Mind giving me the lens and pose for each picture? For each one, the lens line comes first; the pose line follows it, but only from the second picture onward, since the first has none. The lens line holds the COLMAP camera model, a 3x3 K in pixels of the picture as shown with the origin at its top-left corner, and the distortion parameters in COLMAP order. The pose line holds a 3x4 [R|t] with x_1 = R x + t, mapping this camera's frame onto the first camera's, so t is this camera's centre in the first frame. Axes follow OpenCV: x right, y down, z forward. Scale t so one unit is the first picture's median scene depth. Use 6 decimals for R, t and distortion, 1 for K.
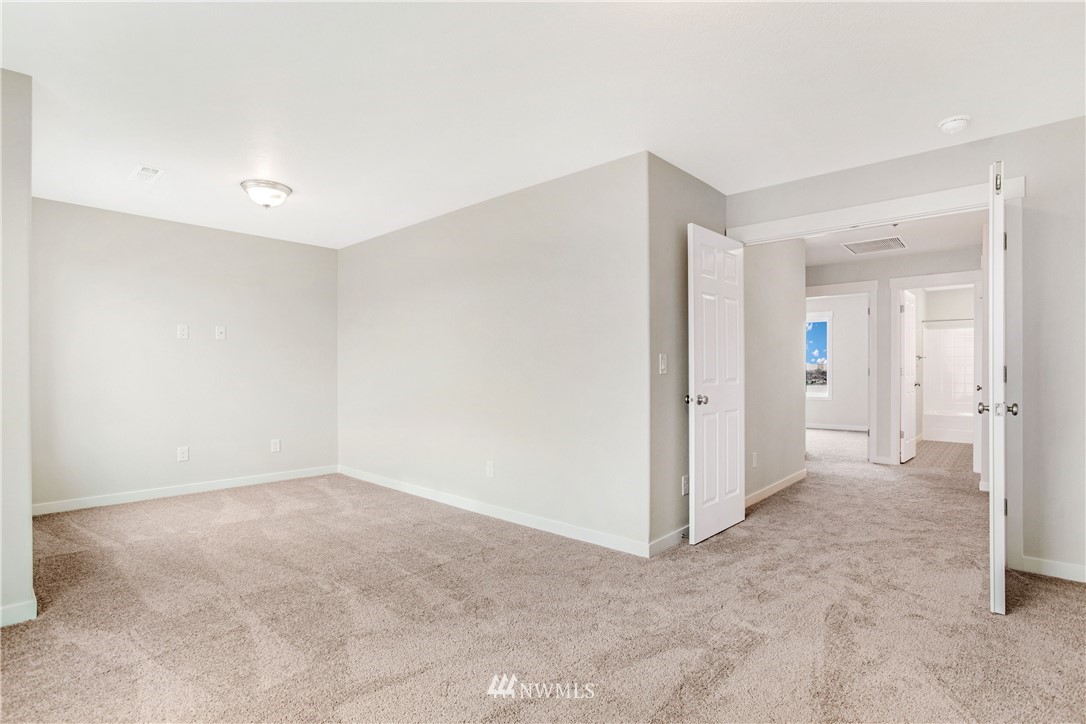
lens RADIAL K [[529.8, 0, 545.5], [0, 529.8, 362.1], [0, 0, 1]] dist [-0.050251, 0.000194]
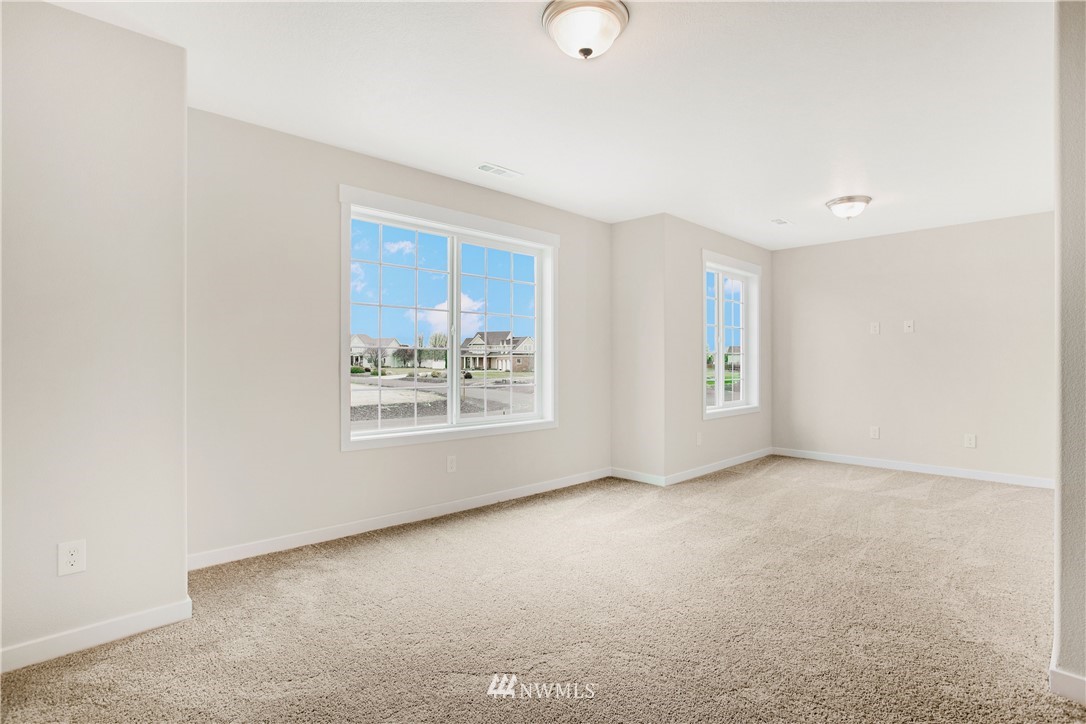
lens RADIAL K [[529.8, 0, 545.5], [0, 529.8, 362.1], [0, 0, 1]] dist [-0.050251, 0.000194]
pose [[-0.063200, 0.005053, -0.997988, 0.679903], [0.012873, 0.999908, 0.004247, 0.004075], [0.997918, -0.012578, -0.063259, 0.427364]]
